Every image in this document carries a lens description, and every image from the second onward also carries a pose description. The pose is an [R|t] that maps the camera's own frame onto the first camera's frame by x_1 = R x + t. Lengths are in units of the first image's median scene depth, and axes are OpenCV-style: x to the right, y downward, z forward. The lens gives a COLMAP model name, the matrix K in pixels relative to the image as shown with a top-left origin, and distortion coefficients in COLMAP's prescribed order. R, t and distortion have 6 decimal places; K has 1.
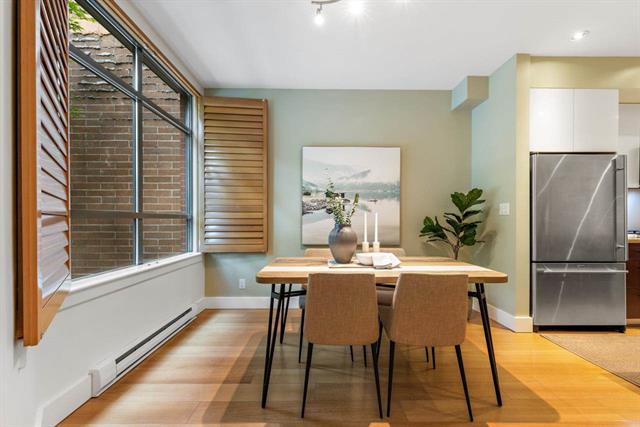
lens RADIAL K [[236.5, 0, 320.5], [0, 236.5, 224.9], [0, 0, 1]] dist [0.001317, 0.000087]
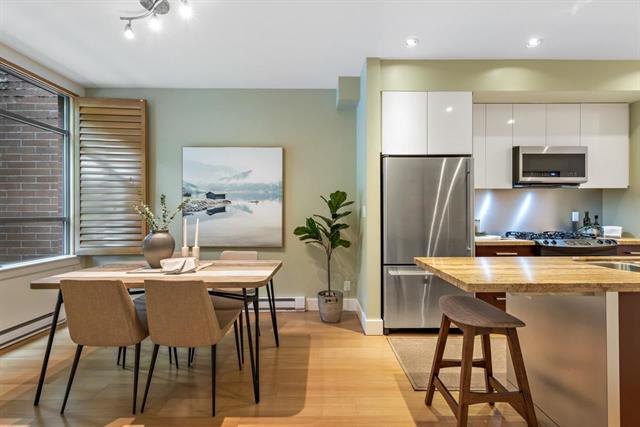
lens RADIAL K [[262.4, 0, 320.3], [0, 262.4, 216.6], [0, 0, 1]] dist [0.002573, 0.000039]
pose [[0.999983, -0.003788, -0.004425, 0.510424], [0.003754, 0.999964, -0.007657, -0.031443], [0.004454, 0.007640, 0.999961, -0.091088]]
